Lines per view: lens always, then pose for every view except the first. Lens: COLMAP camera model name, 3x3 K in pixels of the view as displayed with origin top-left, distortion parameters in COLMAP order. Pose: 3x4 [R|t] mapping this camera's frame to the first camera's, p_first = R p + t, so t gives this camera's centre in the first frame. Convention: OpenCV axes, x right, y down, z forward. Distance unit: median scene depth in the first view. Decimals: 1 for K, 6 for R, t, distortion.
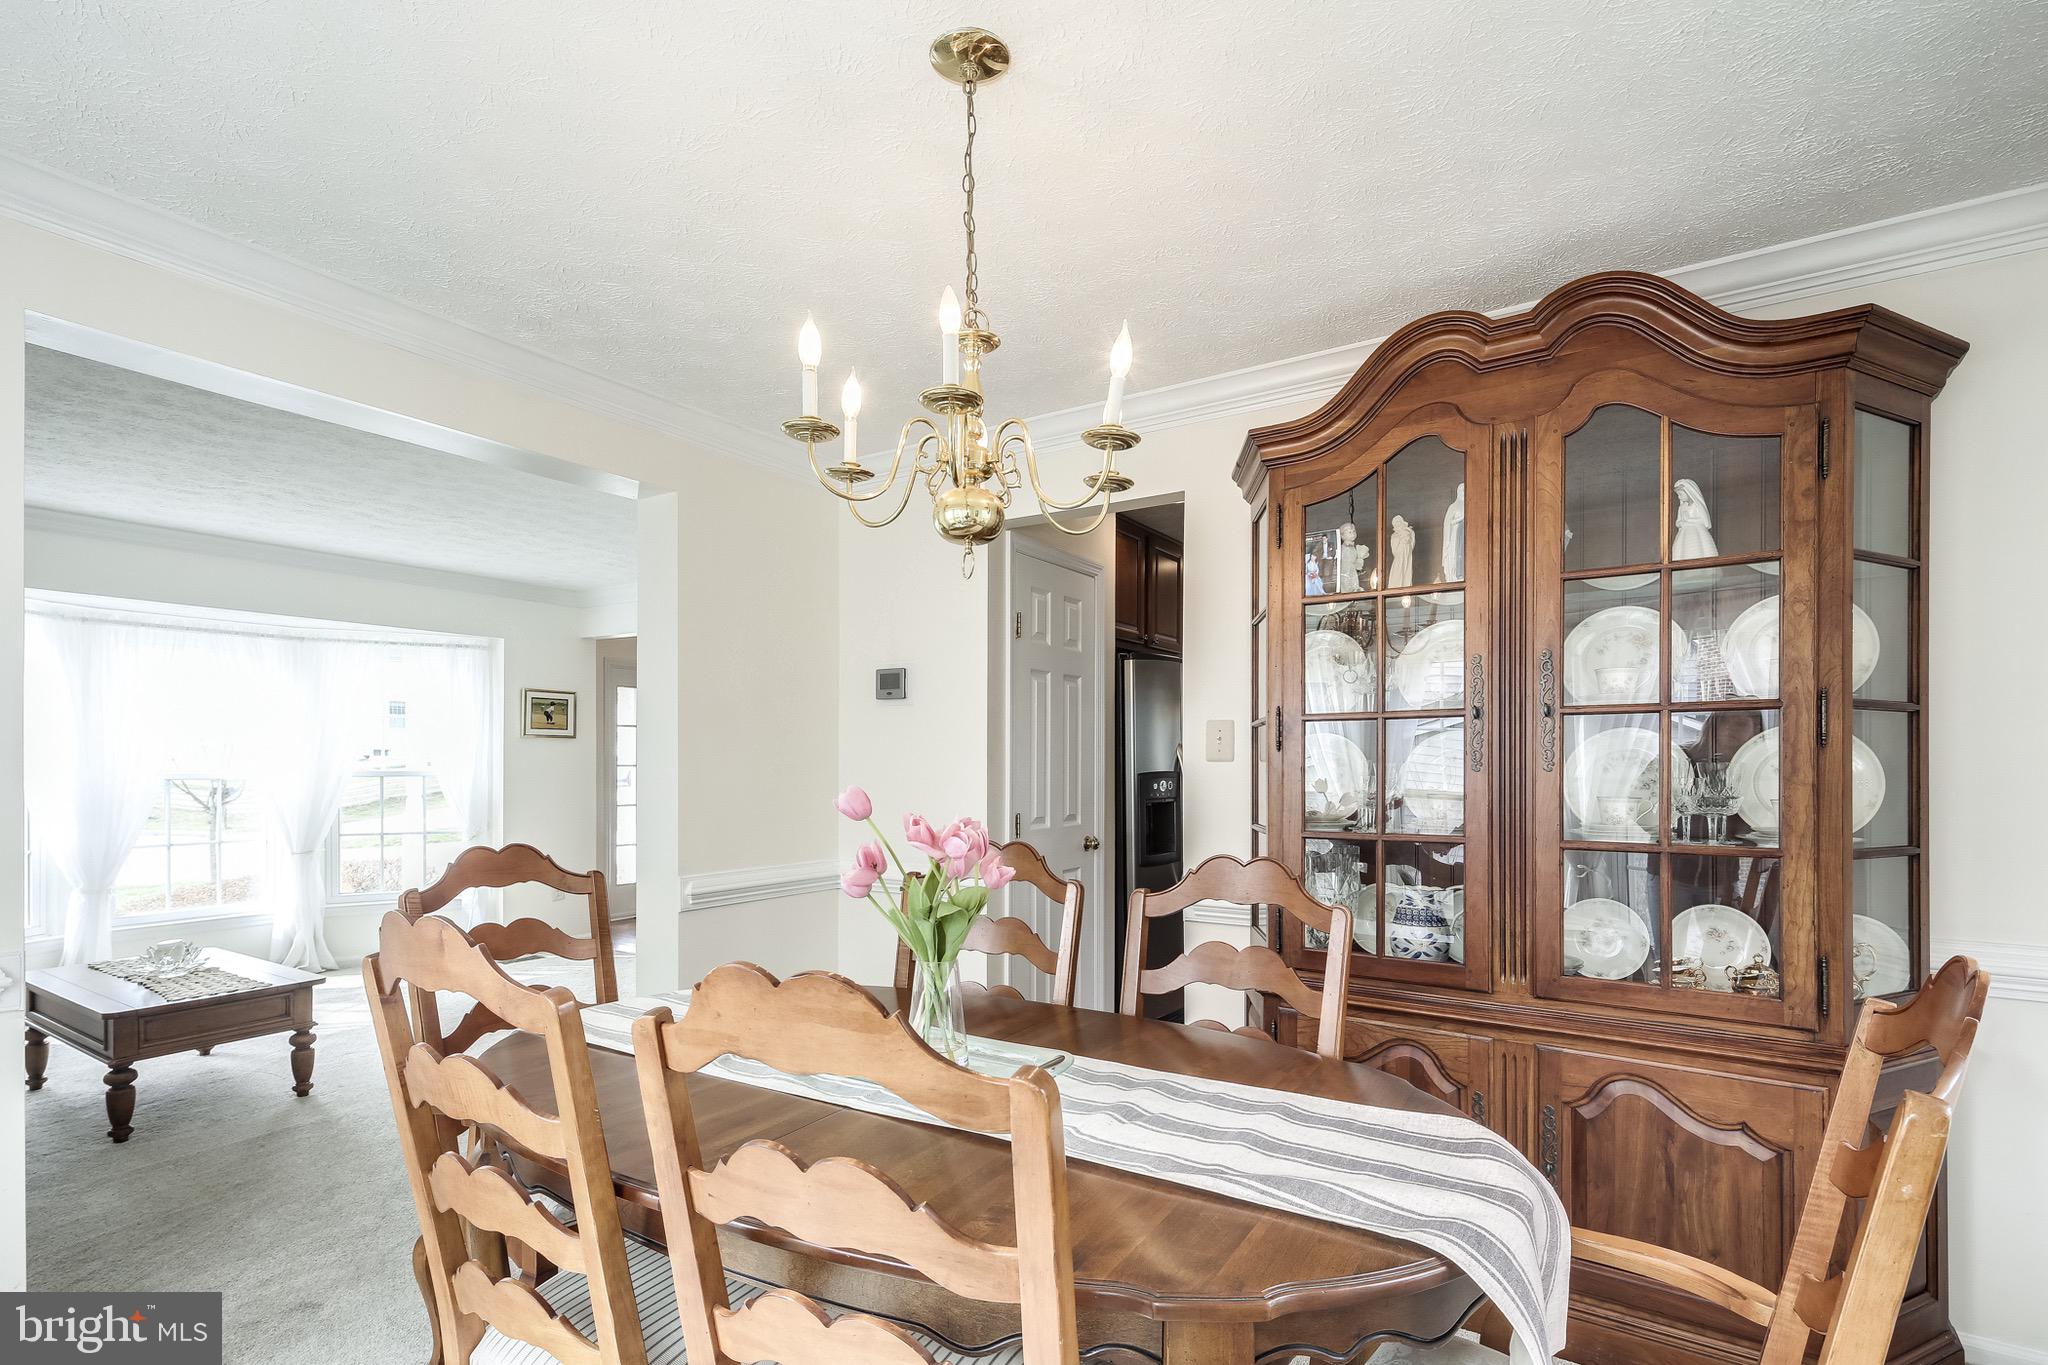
lens RADIAL K [[954.0, 0, 1024.2], [0, 954.0, 761.8], [0, 0, 1]] dist [-0.000608, -0.000733]
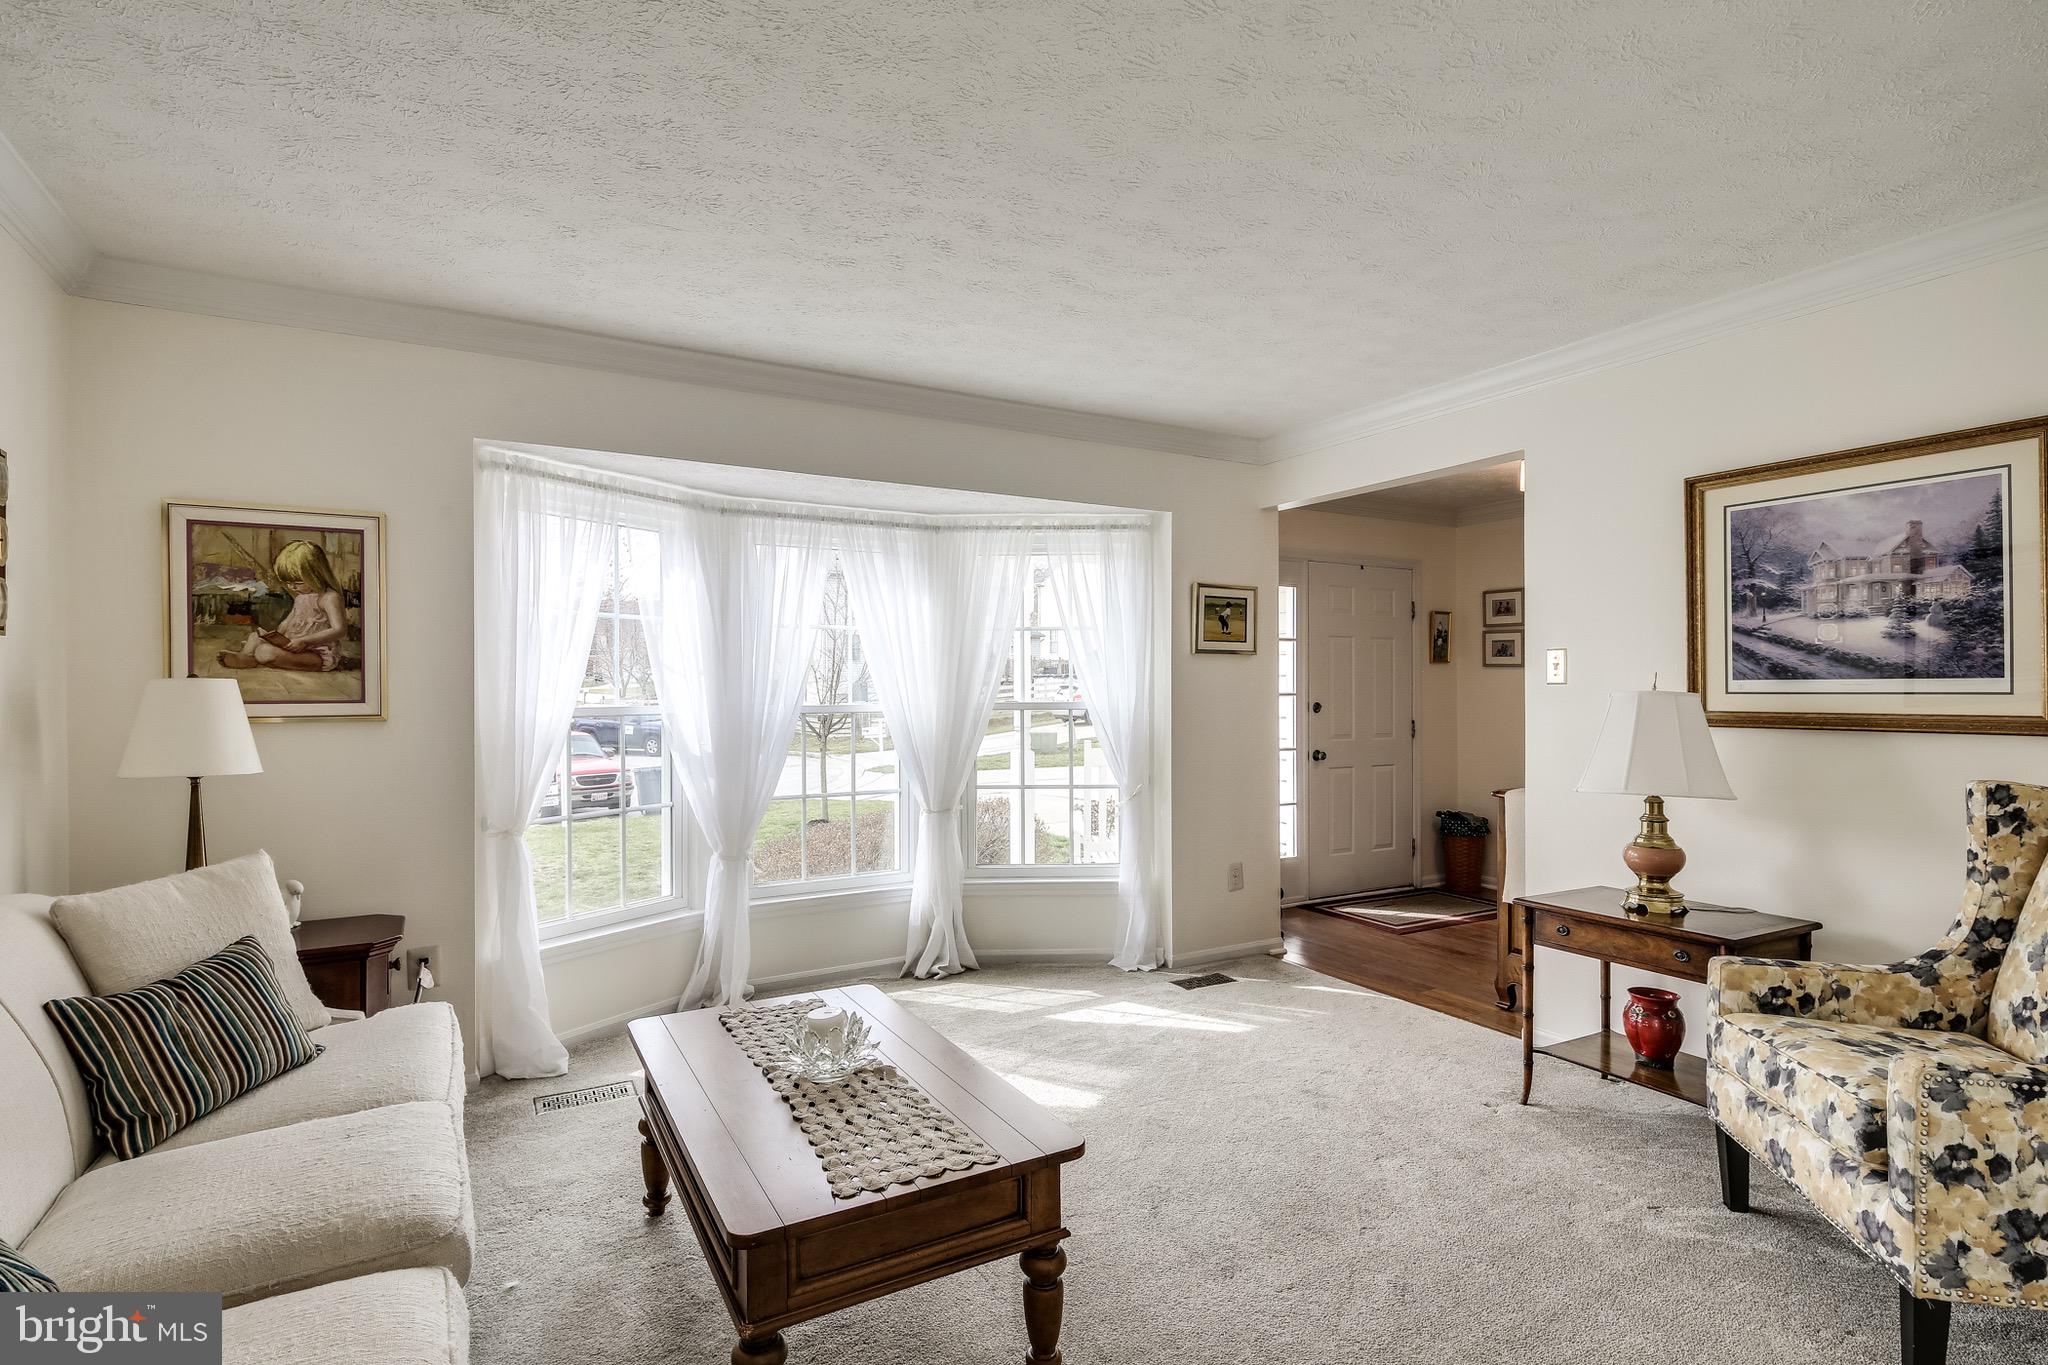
lens RADIAL K [[1009.3, 0, 1025.0], [0, 1009.3, 688.2], [0, 0, 1]] dist [0.000956, -0.000003]
pose [[0.877426, -0.003410, -0.479699, -0.309365], [0.002036, 0.999992, -0.003384, 0.001867], [0.479707, 0.001993, 0.877427, 0.325865]]
